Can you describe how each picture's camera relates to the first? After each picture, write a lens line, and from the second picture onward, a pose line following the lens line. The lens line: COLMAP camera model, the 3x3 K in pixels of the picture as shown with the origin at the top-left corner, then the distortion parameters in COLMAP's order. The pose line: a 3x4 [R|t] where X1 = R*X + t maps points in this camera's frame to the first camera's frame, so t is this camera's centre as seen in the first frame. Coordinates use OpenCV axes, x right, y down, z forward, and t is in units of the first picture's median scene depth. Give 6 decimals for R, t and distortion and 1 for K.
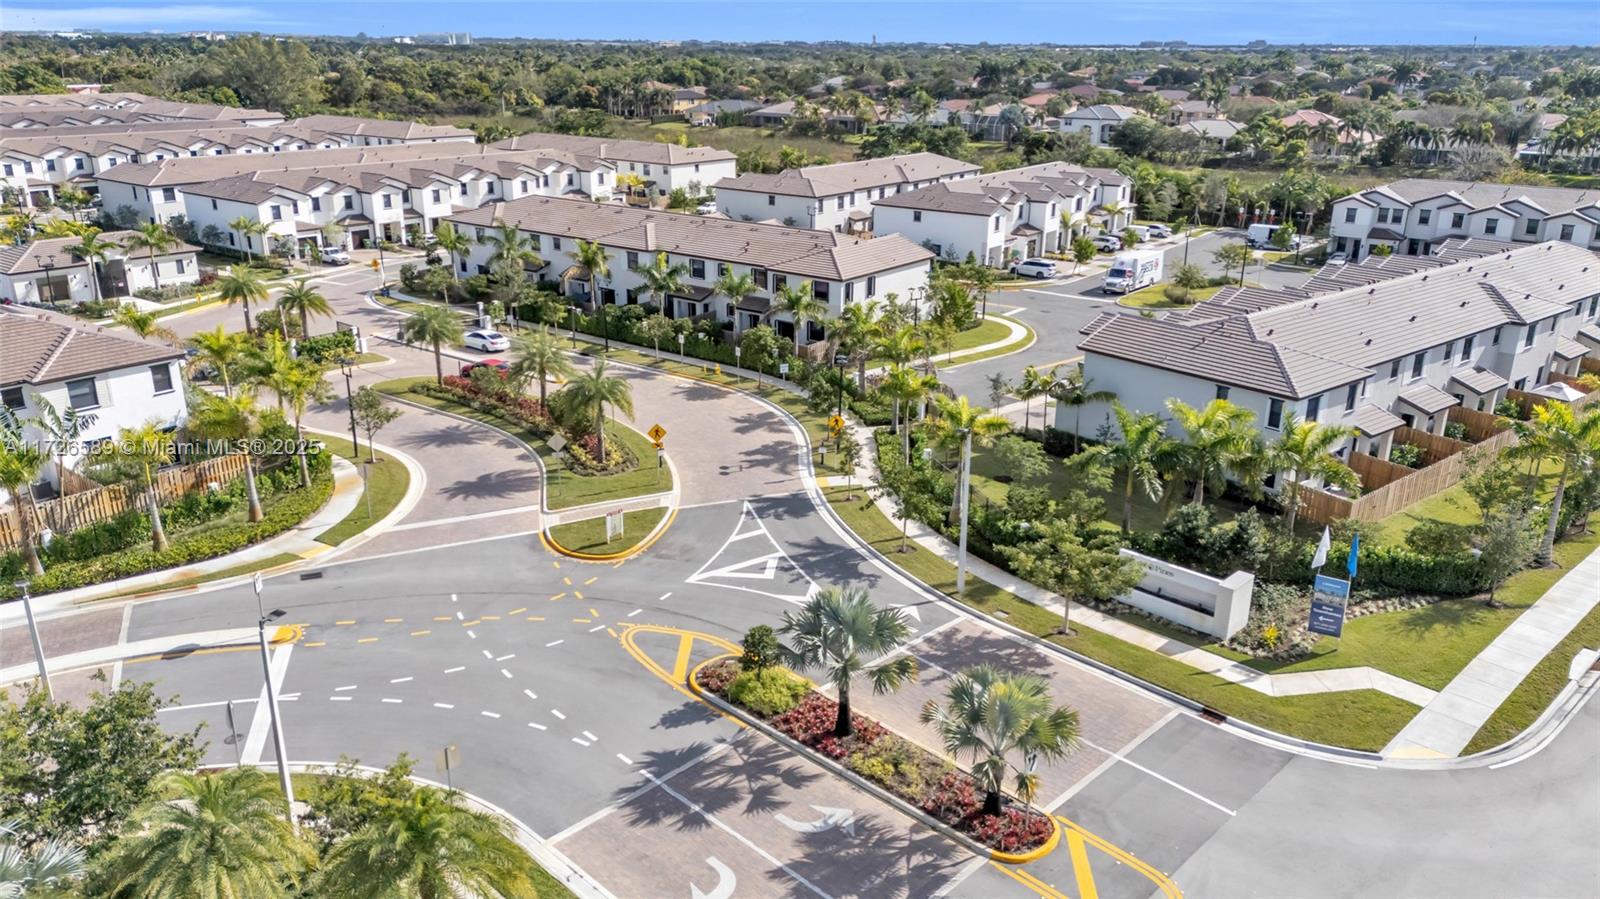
lens RADIAL K [[1172.3, 0, 800.7], [0, 1172.3, 450.1], [0, 0, 1]] dist [0.011009, -0.007643]
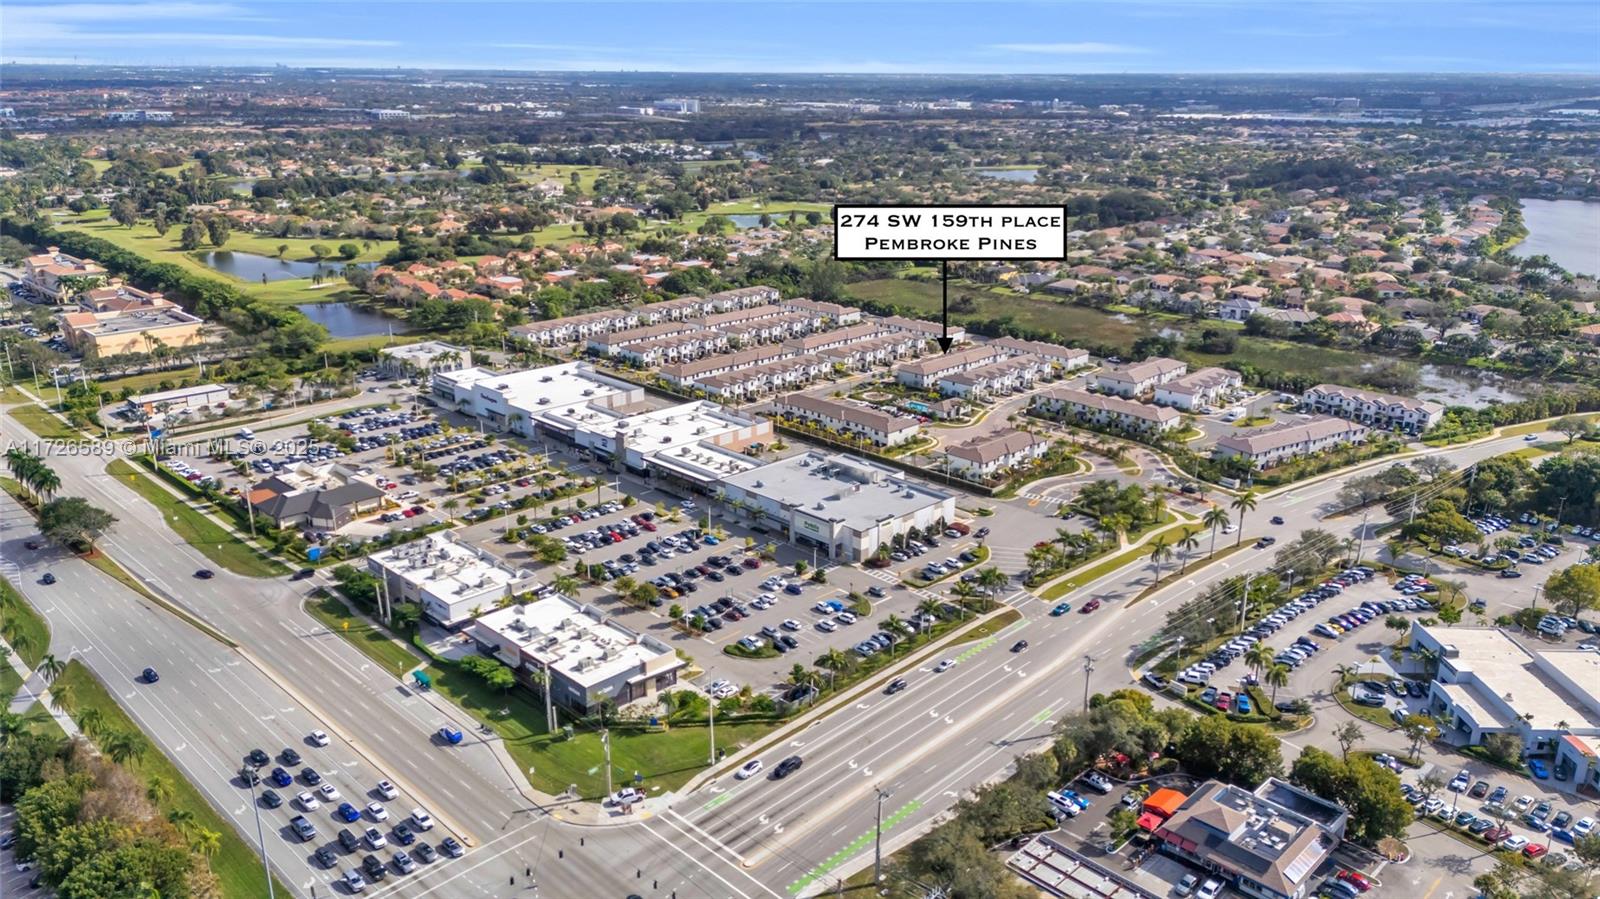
lens RADIAL K [[1172.3, 0, 798.6], [0, 1172.3, 450.1], [0, 0, 1]] dist [0.011009, -0.007643]
pose [[0.991248, 0.033329, -0.127735, -0.884272], [-0.036107, 0.999158, -0.019494, 0.107150], [0.126977, 0.023936, 0.991617, -4.159093]]
